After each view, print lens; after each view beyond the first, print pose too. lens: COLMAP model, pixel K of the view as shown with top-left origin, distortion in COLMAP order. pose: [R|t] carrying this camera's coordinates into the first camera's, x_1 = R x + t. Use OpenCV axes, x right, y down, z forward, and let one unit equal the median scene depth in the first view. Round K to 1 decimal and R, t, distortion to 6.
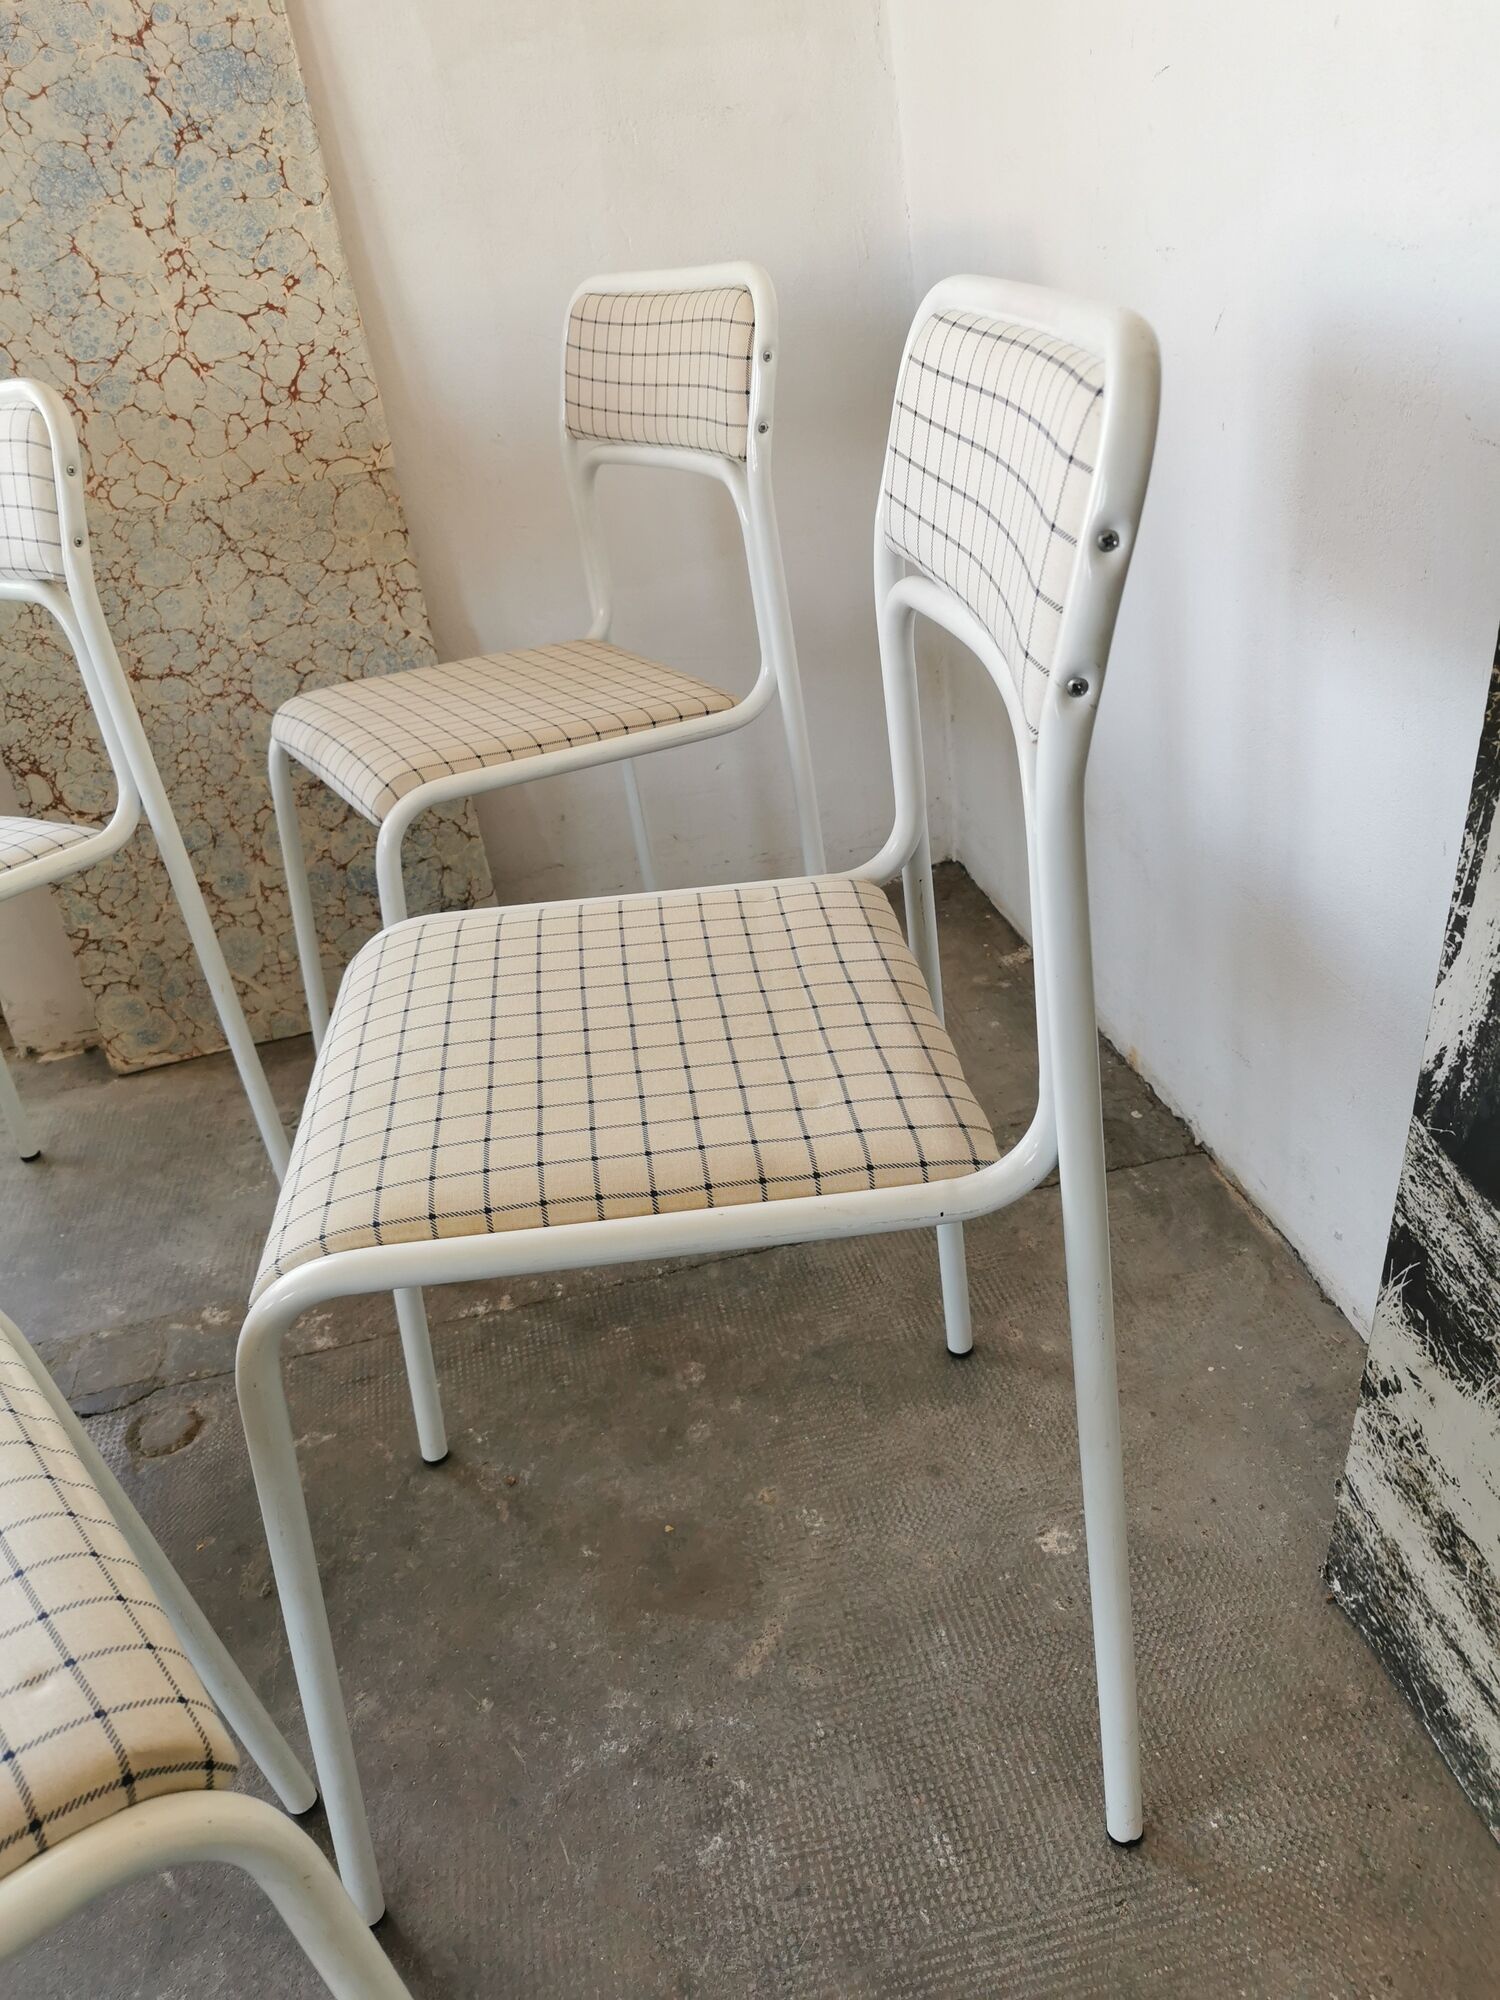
lens RADIAL K [[1545.6, 0, 750.0], [0, 1545.6, 1000.0], [0, 0, 1]] dist [0.124295, -0.218165]
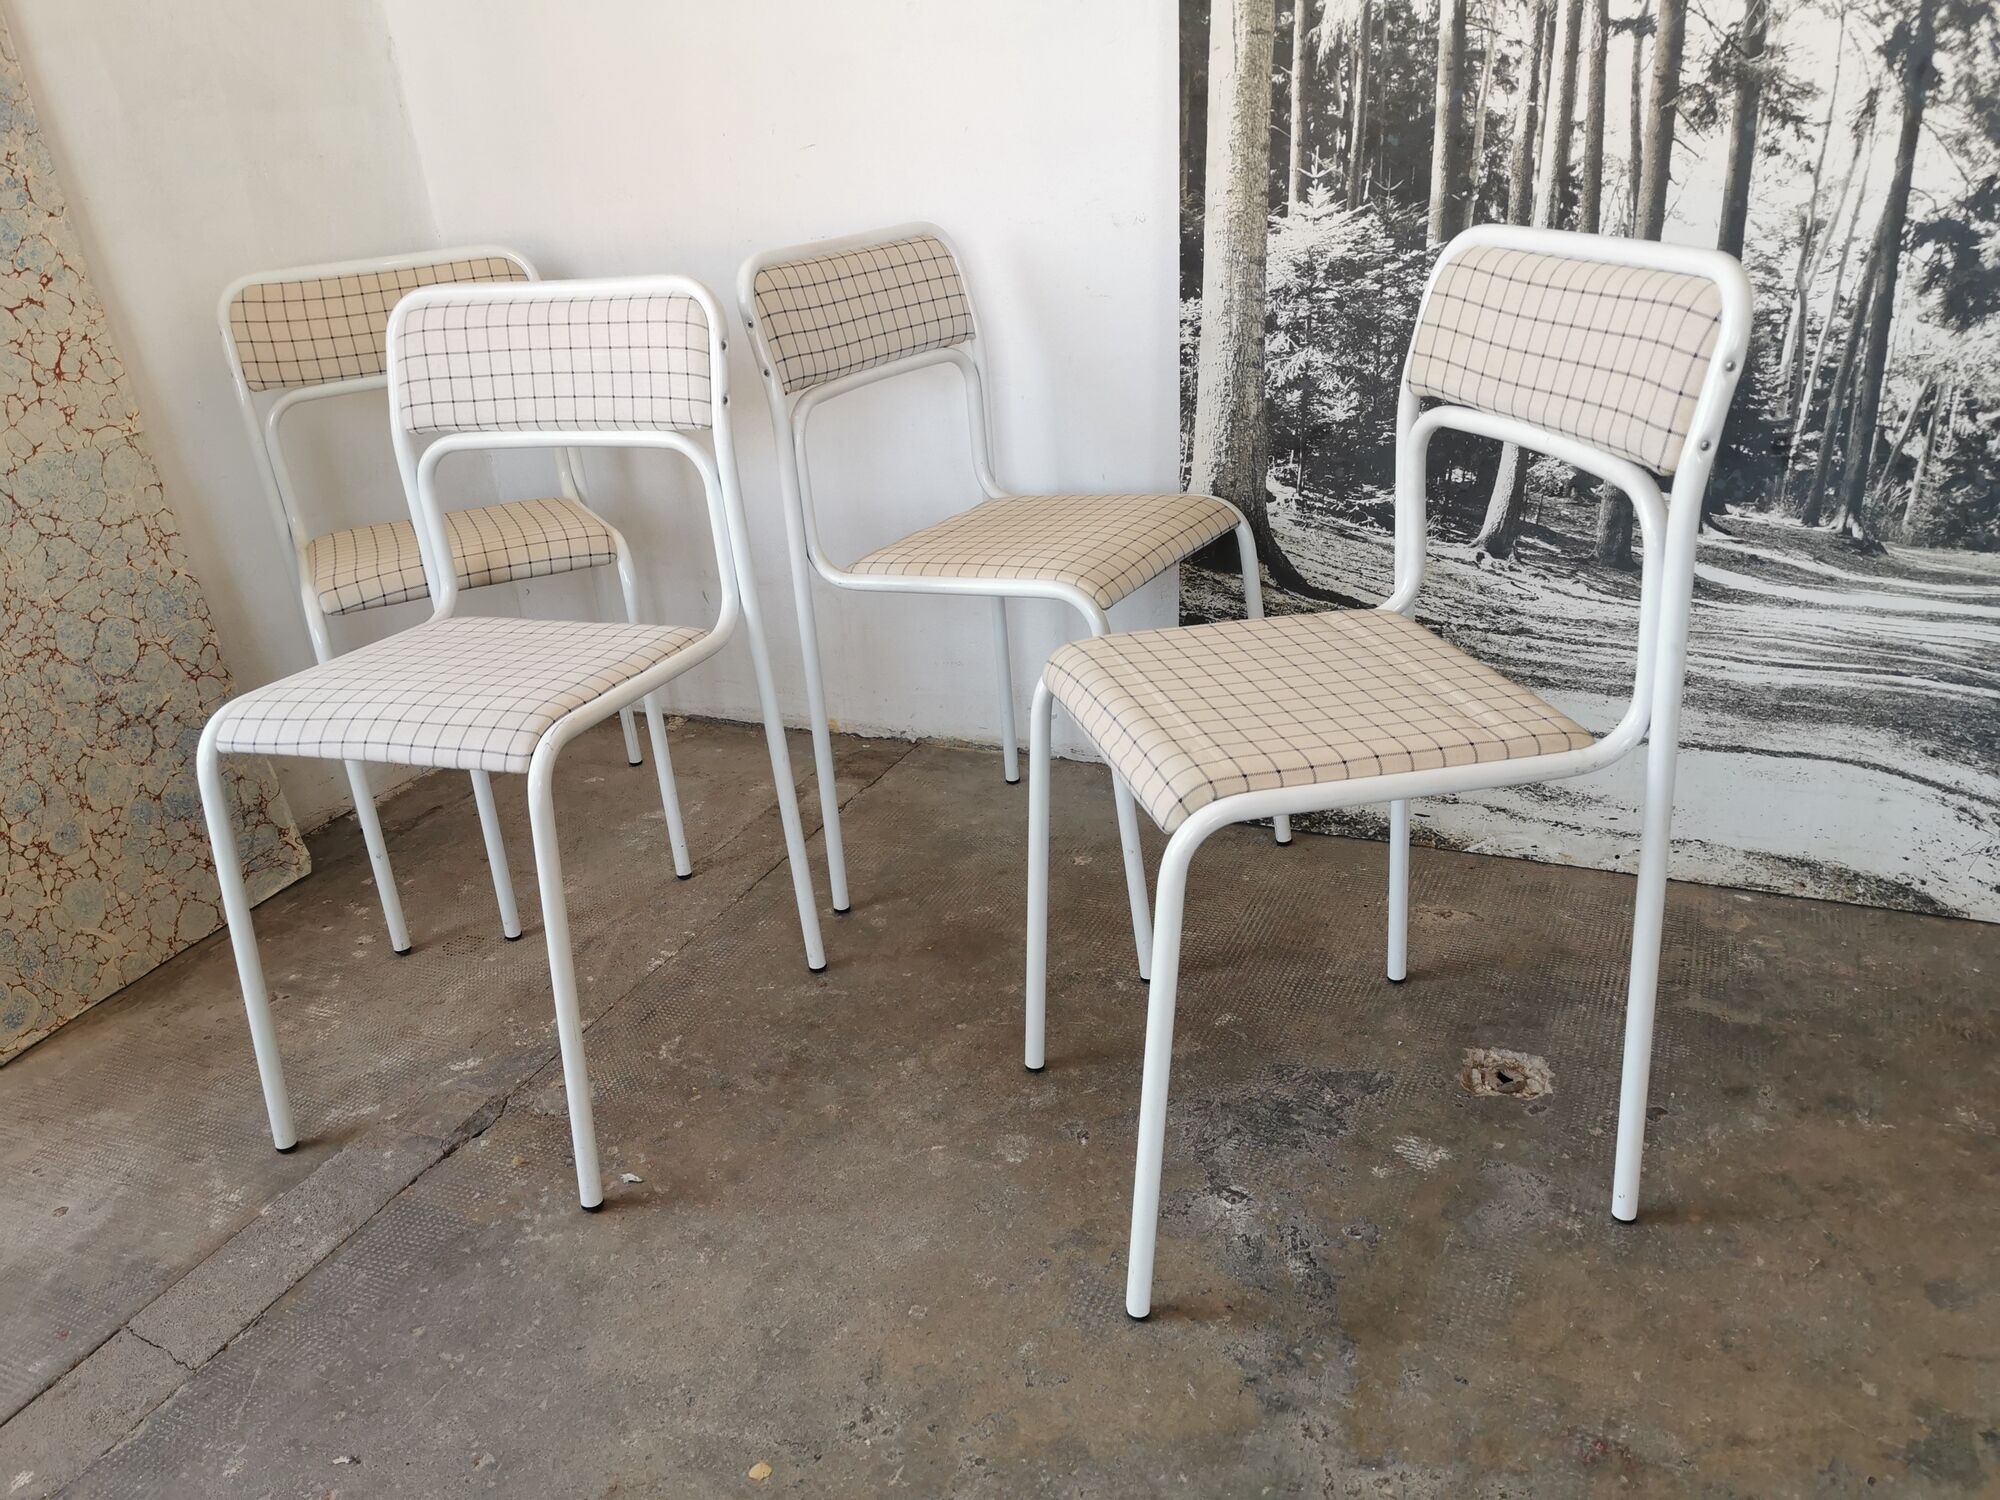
lens RADIAL K [[1562.2, 0, 991.2], [0, 1562.2, 748.1], [0, 0, 1]] dist [0.081472, -0.100593]
pose [[0.585063, -0.243293, 0.773634, -0.843237], [0.384757, 0.923018, -0.000702, 0.114287], [-0.713907, 0.298072, 0.633632, -0.106132]]
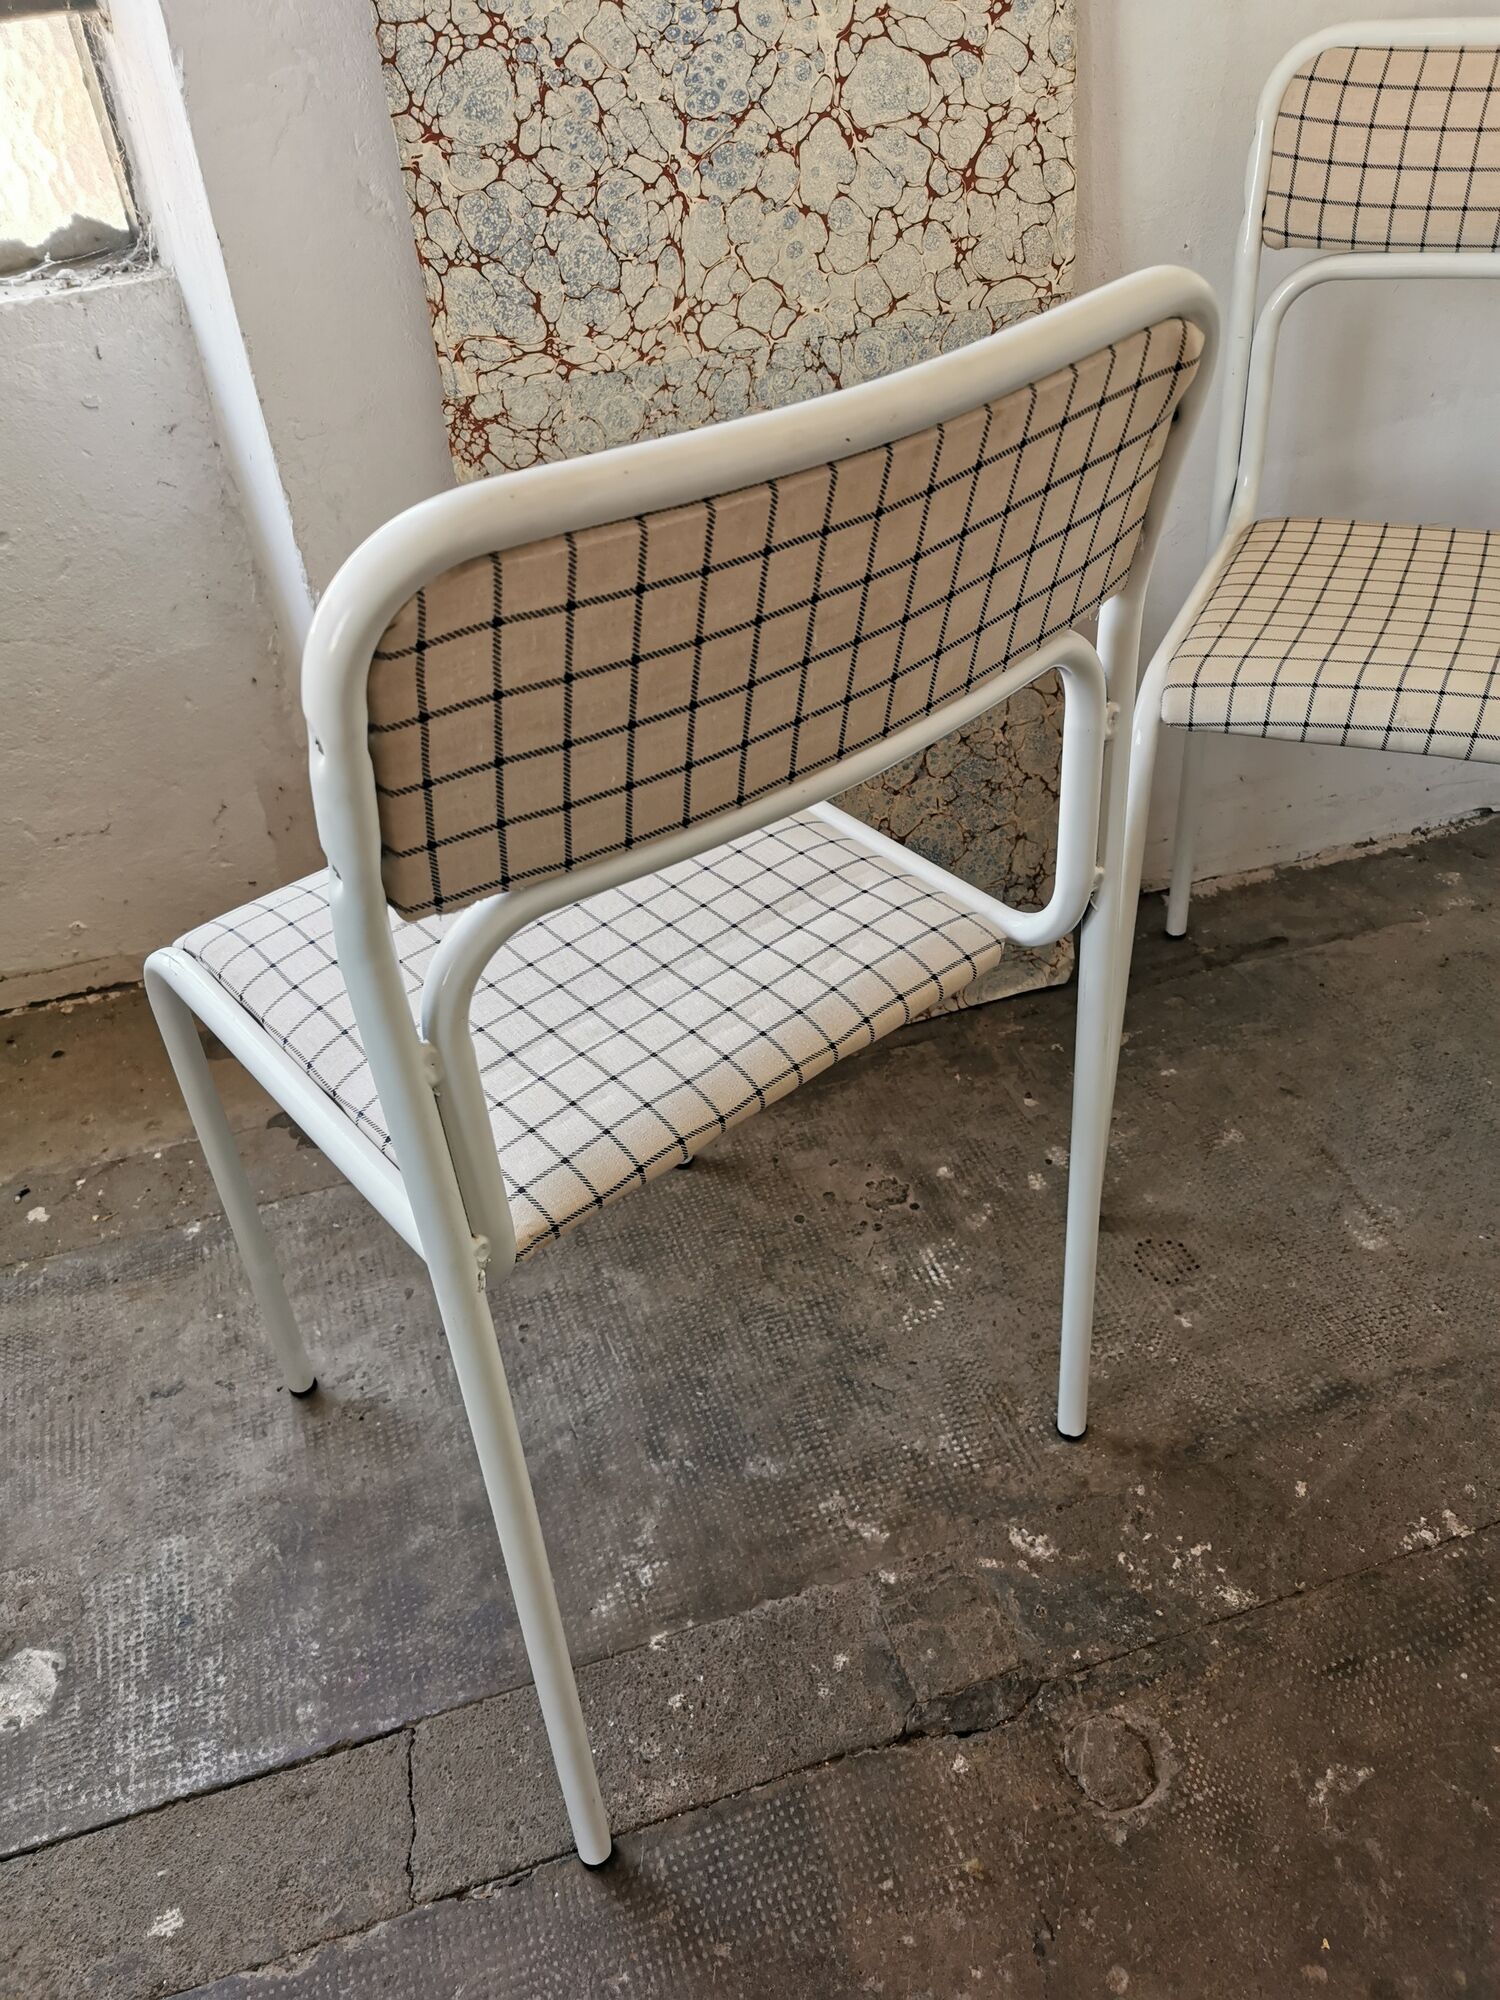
lens RADIAL K [[1553.6, 0, 753.1], [0, 1553.6, 1001.9], [0, 0, 1]] dist [0.057294, -0.110391]
pose [[0.991161, -0.021349, 0.130933, -0.482318], [0.000967, 0.988103, 0.153789, -0.138402], [-0.132658, -0.152303, 0.979390, 0.294215]]
